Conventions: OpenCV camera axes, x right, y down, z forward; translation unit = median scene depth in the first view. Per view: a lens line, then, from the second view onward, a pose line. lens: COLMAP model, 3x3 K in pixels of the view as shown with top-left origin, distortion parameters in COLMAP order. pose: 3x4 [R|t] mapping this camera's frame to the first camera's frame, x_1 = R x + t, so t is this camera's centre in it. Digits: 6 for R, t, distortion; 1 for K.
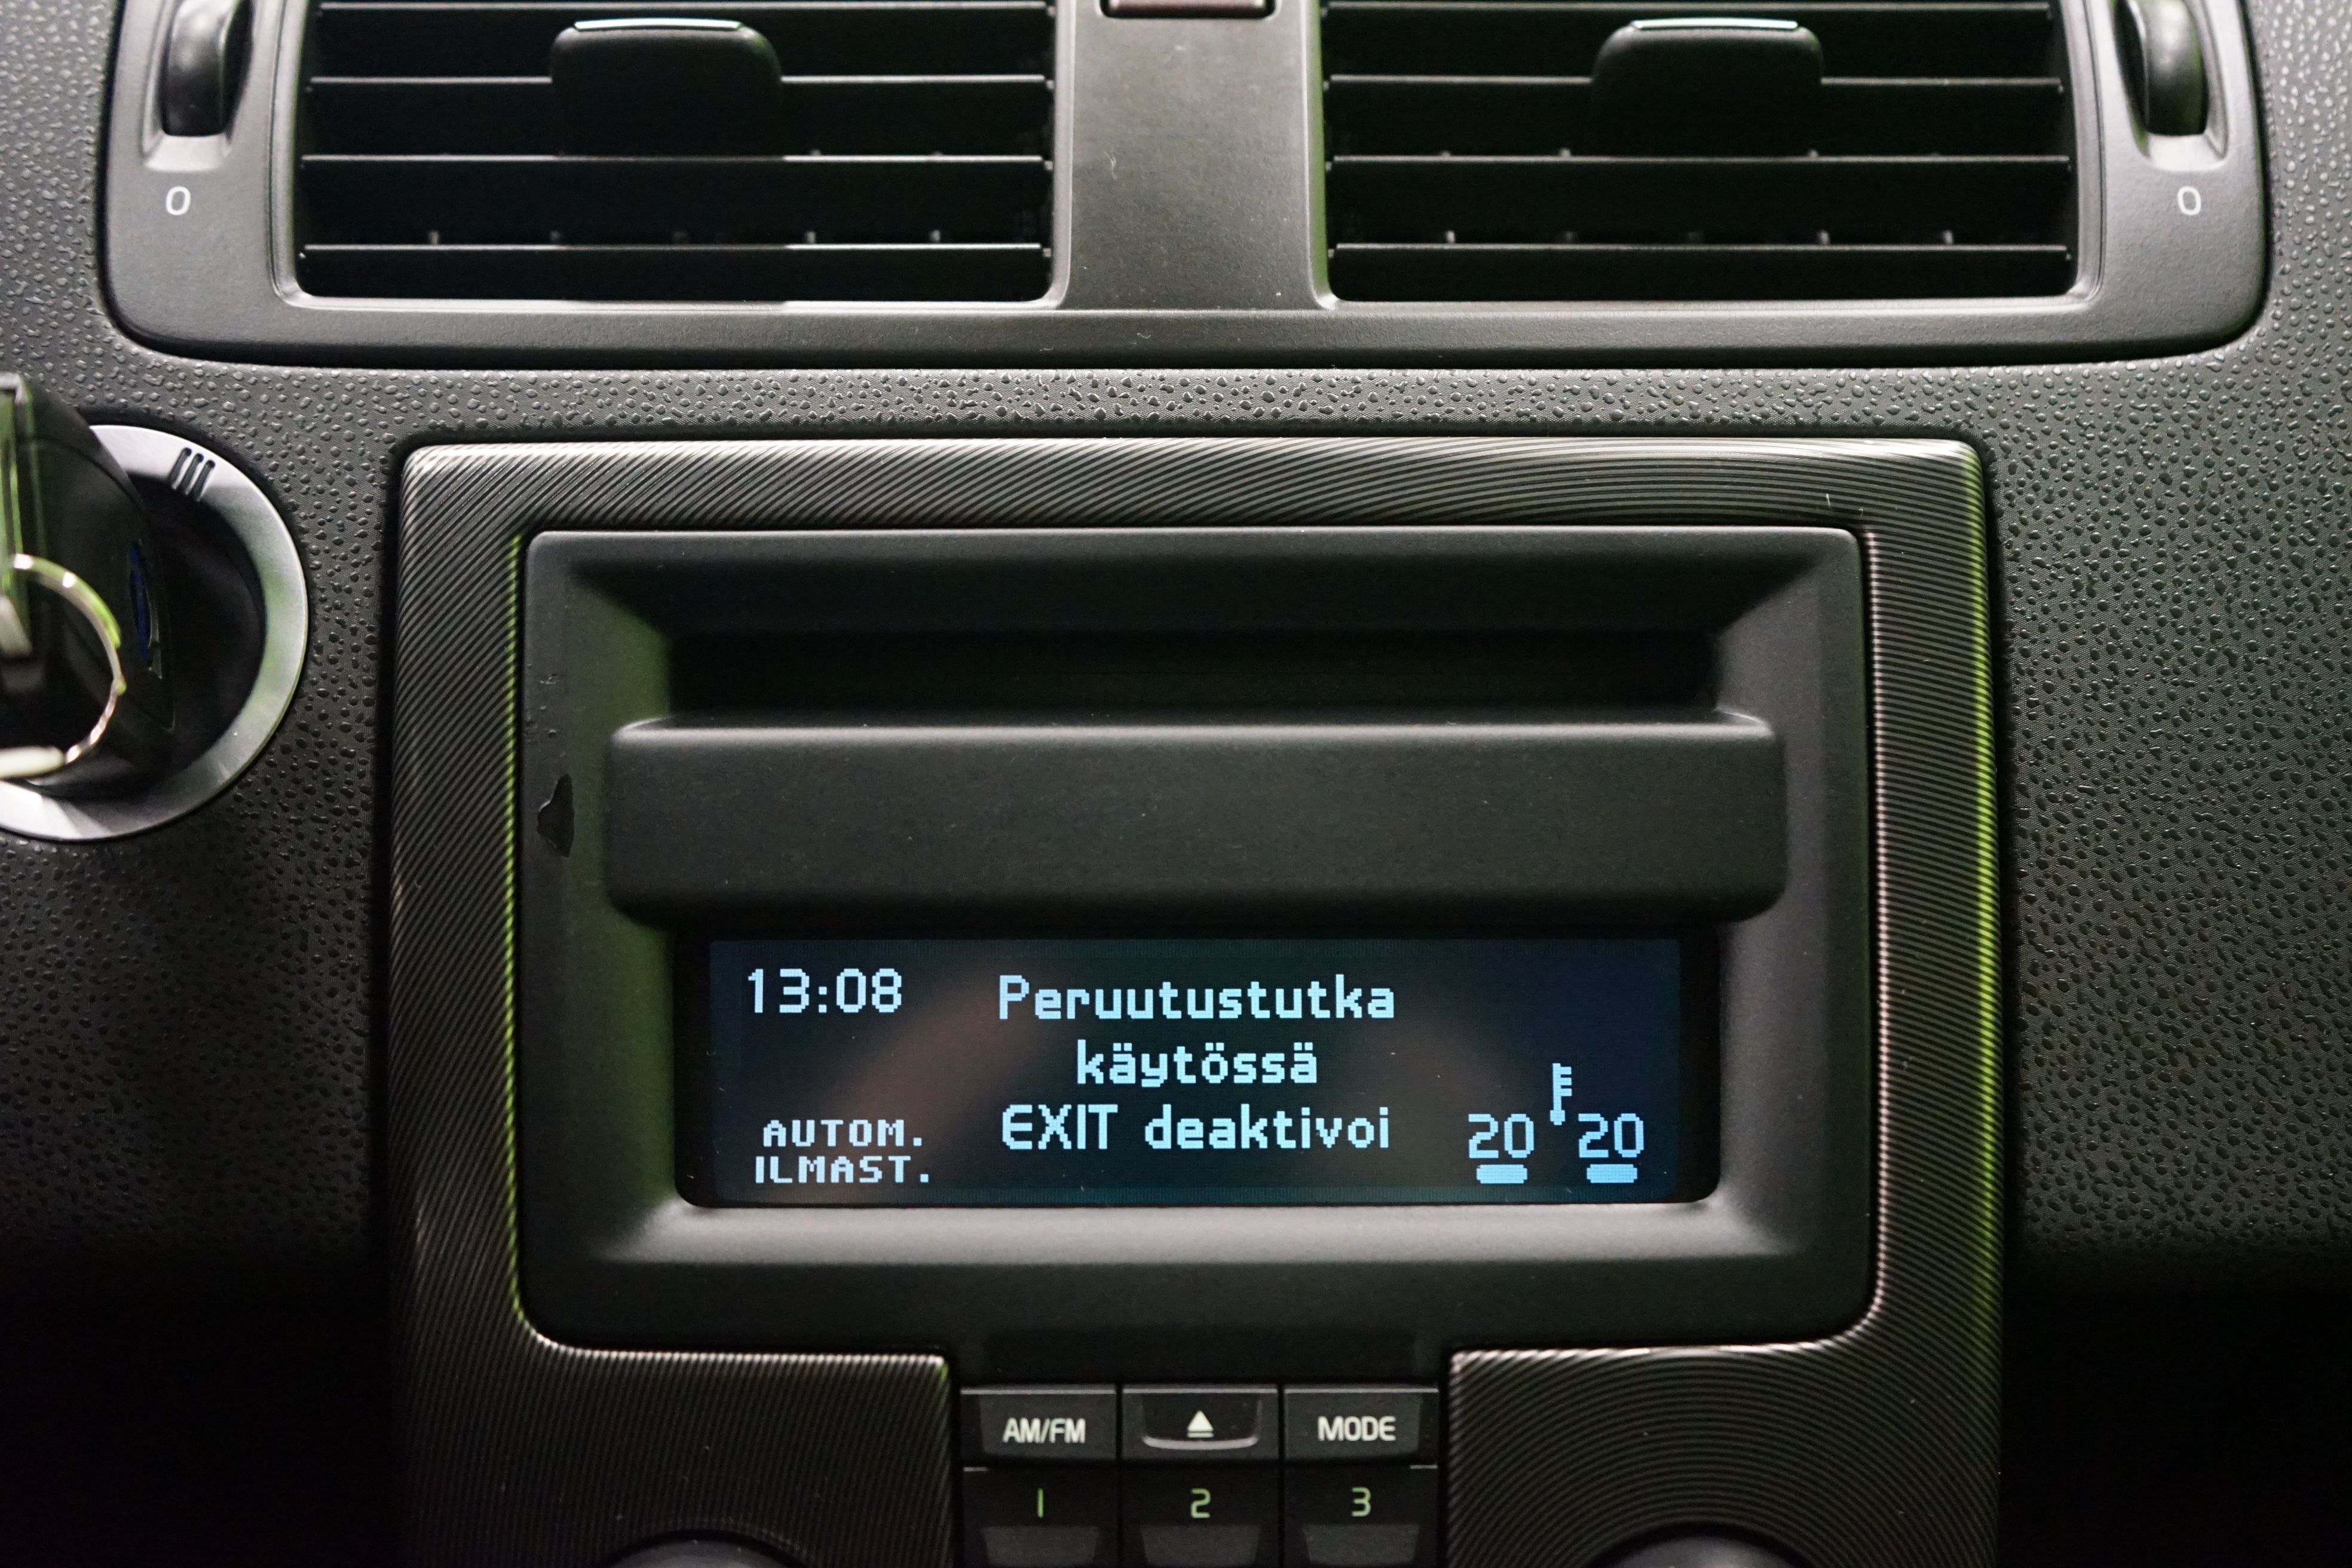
lens RADIAL K [[2714.8, 0, 1176.0], [0, 2714.8, 780.7], [0, 0, 1]] dist [0.005874, 0.000000]
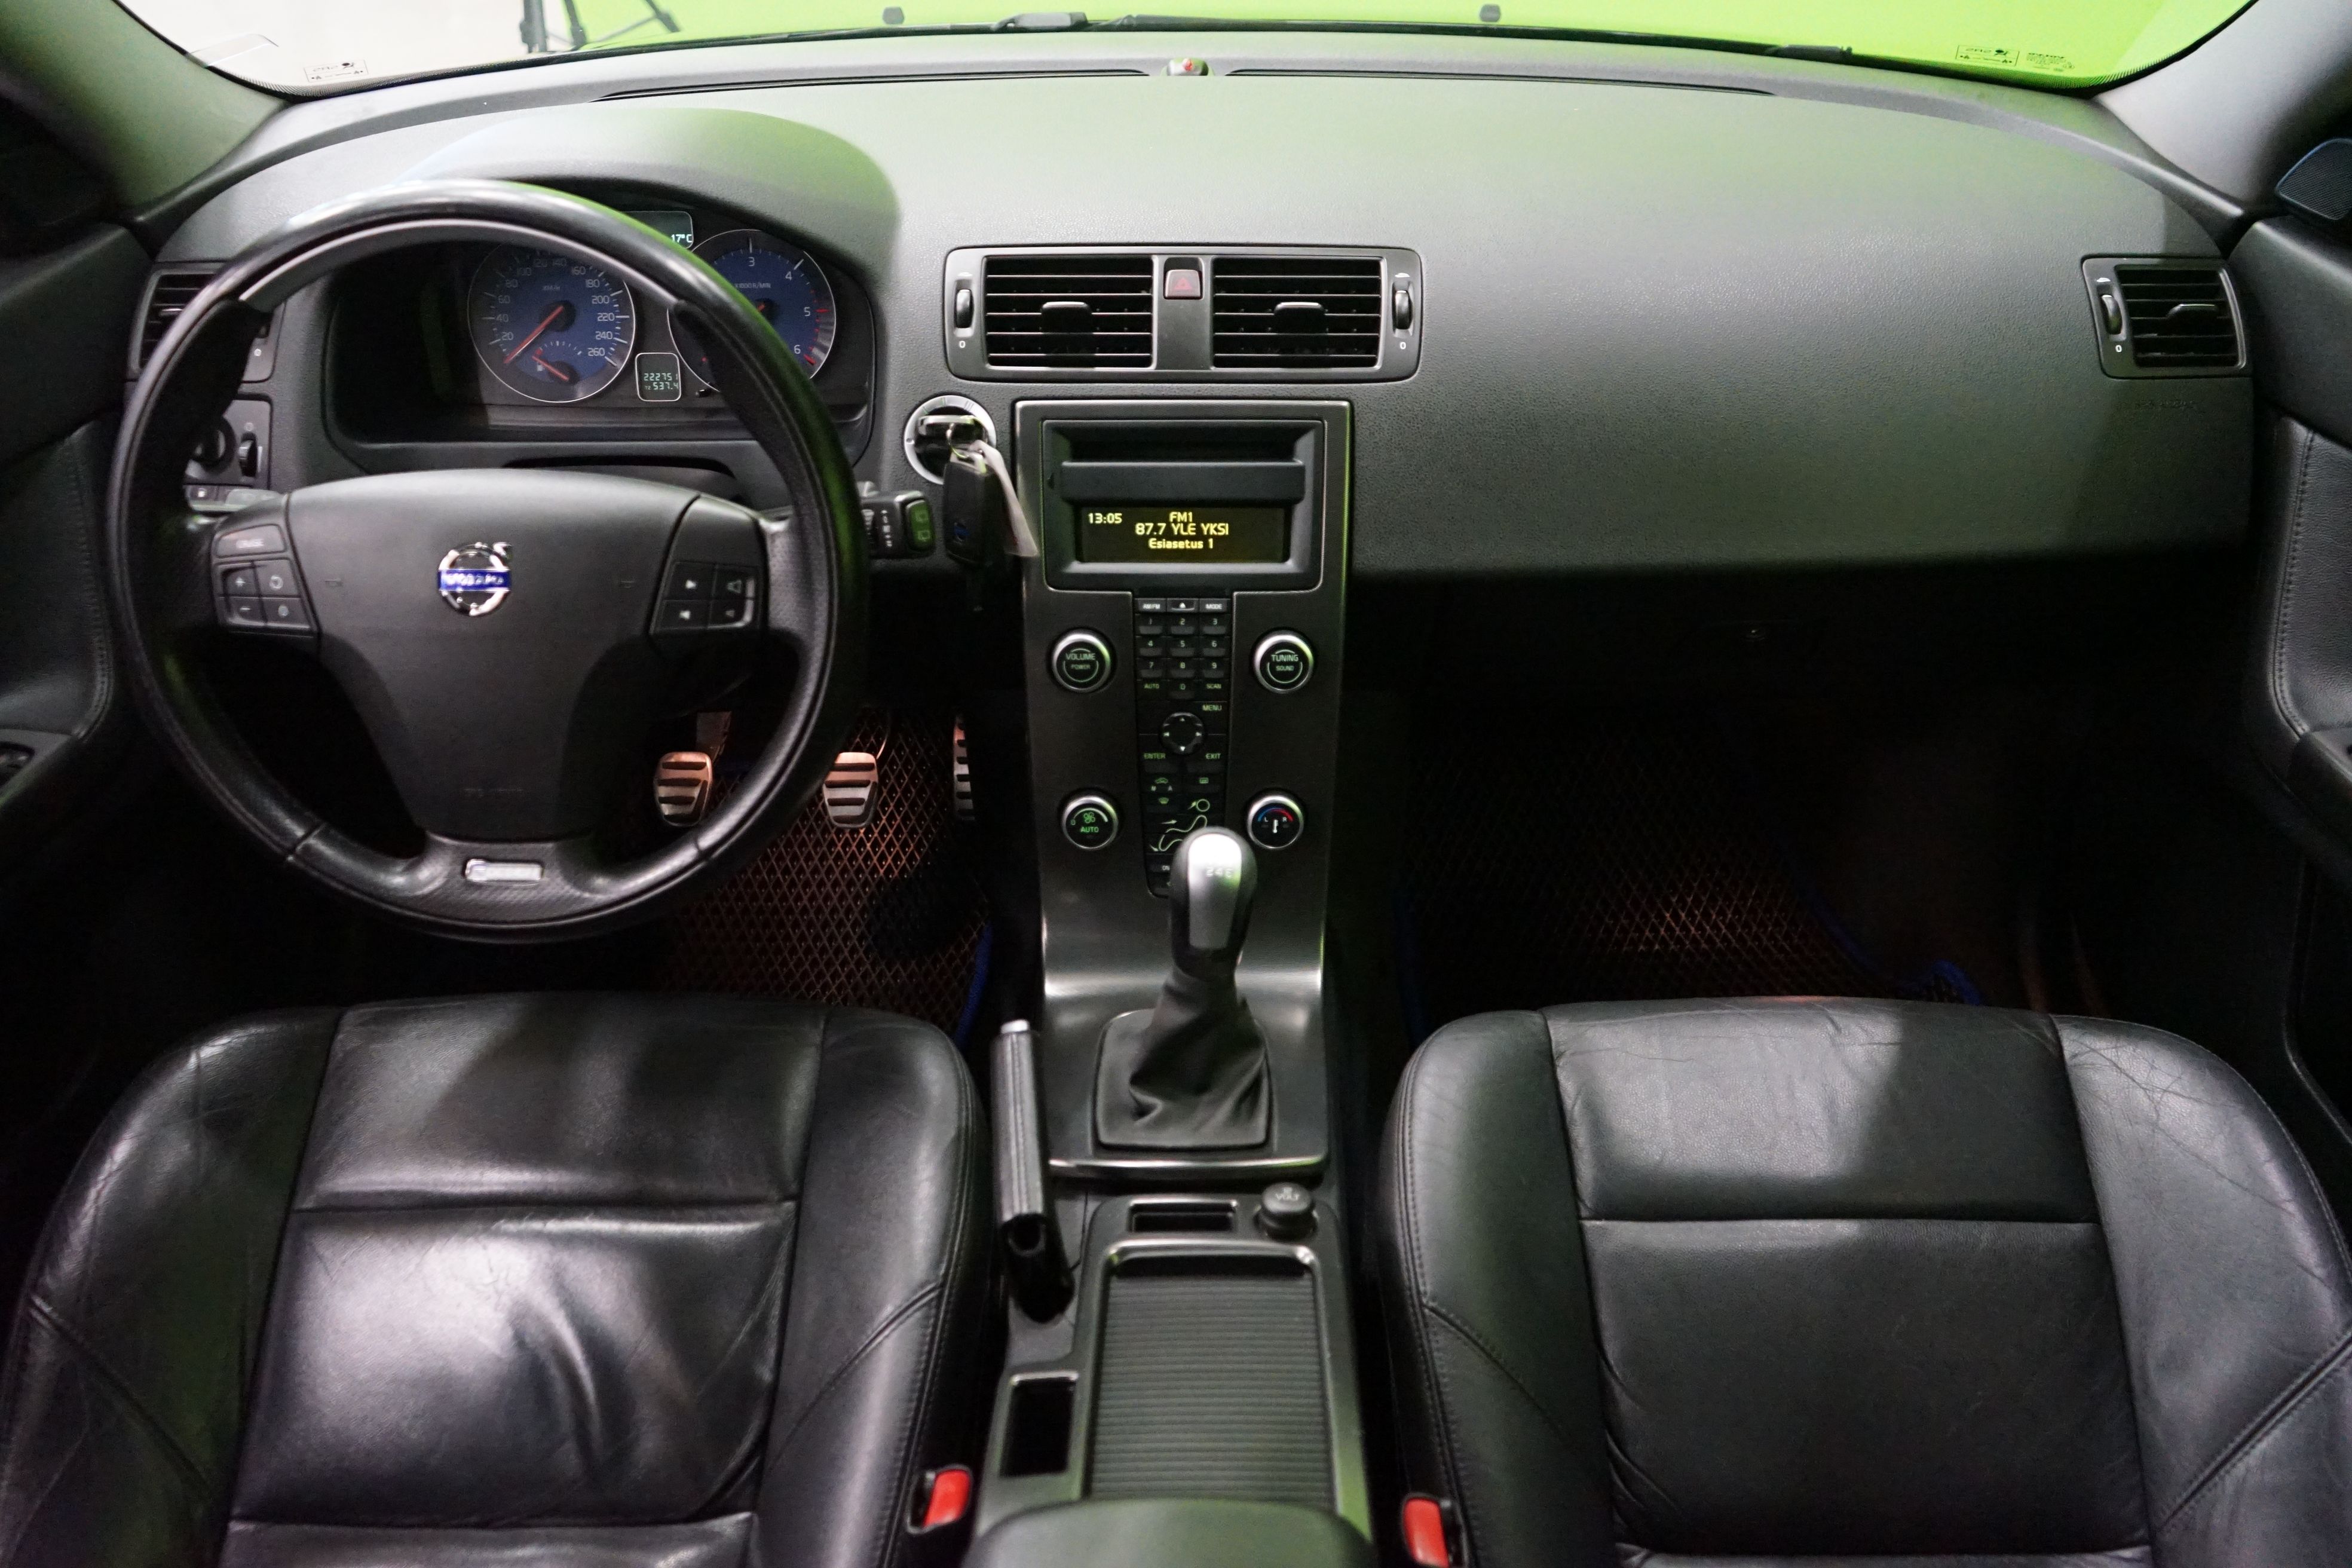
lens RADIAL K [[1868.6, 0, 1180.8], [0, 1868.6, 793.5], [0, 0, 1]] dist [0.064352, 0.000748]
pose [[0.999871, 0.006062, -0.014881, 0.055129], [-0.003788, 0.988927, 0.148357, 0.065599], [0.015616, -0.148281, 0.988822, -2.290288]]
